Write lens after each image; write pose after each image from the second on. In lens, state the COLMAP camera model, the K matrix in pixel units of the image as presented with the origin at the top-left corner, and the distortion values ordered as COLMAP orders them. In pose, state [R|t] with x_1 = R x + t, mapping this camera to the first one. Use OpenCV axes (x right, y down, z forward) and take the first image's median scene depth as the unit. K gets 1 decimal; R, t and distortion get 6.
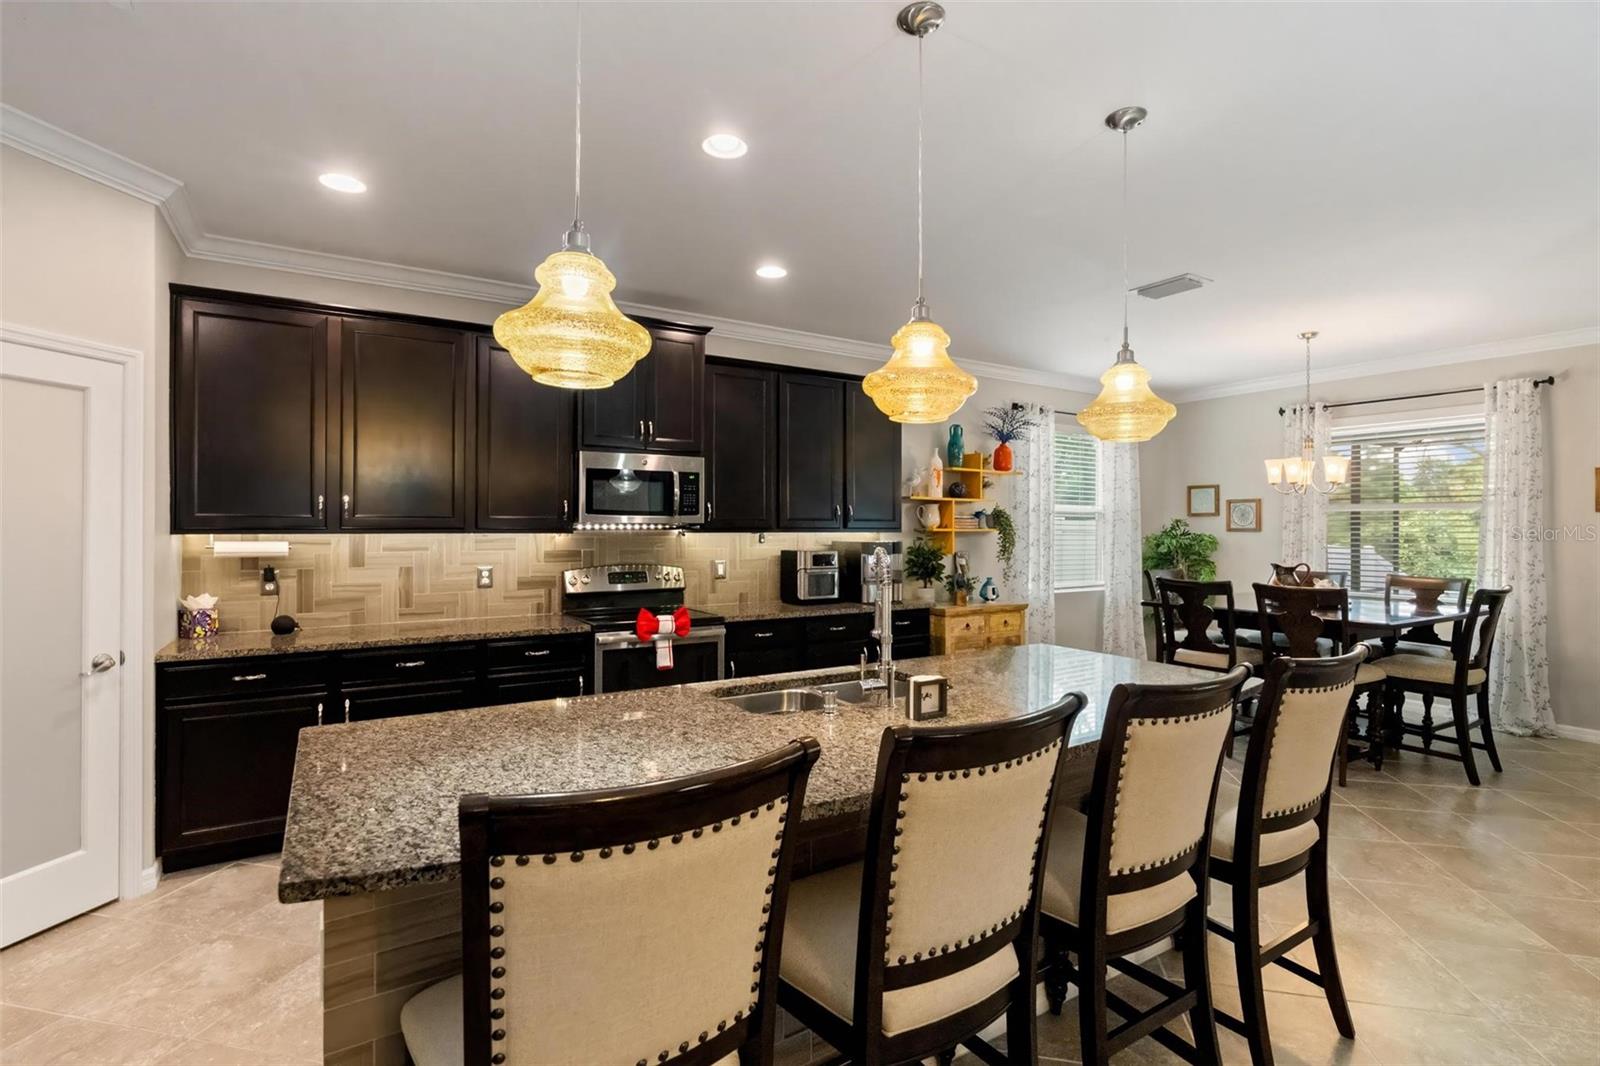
lens RADIAL K [[743.3, 0, 796.6], [0, 743.3, 522.3], [0, 0, 1]] dist [-0.003819, 0.000504]
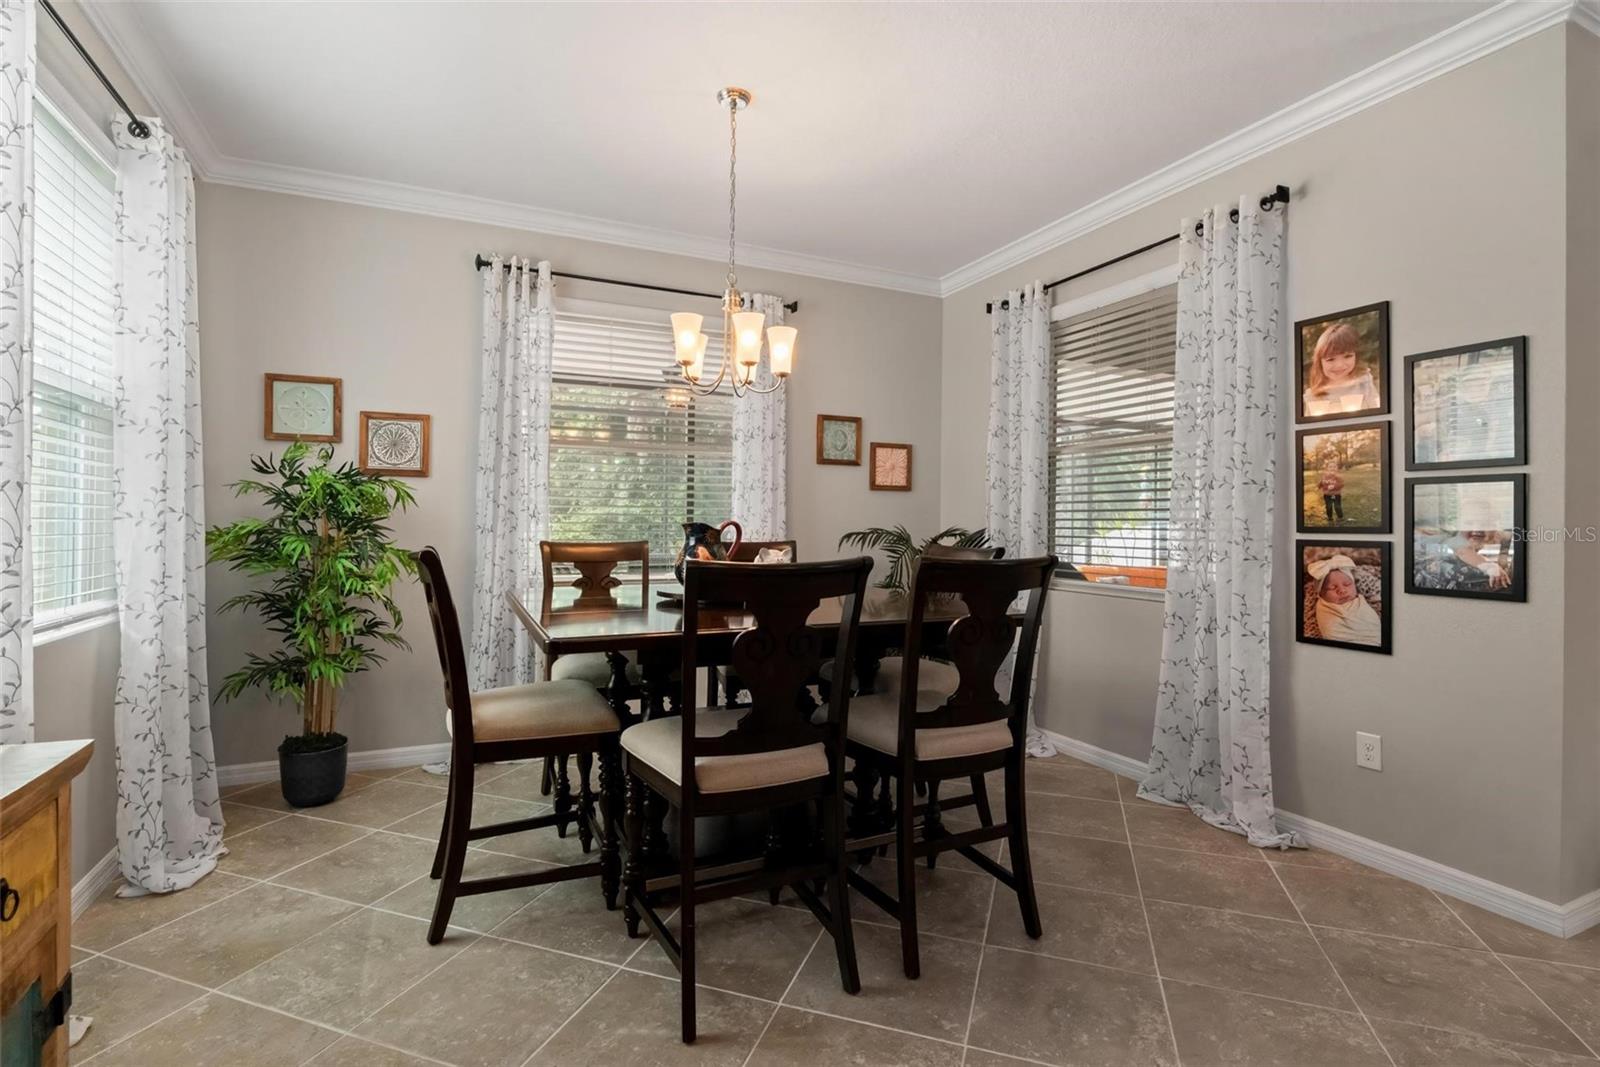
lens RADIAL K [[765.1, 0, 796.3], [0, 765.1, 508.2], [0, 0, 1]] dist [-0.001185, 0.000171]
pose [[0.134581, 0.024879, 0.990590, 0.176115], [-0.009706, 0.999670, -0.023788, 0.072176], [-0.990855, -0.006413, 0.134778, 1.030620]]
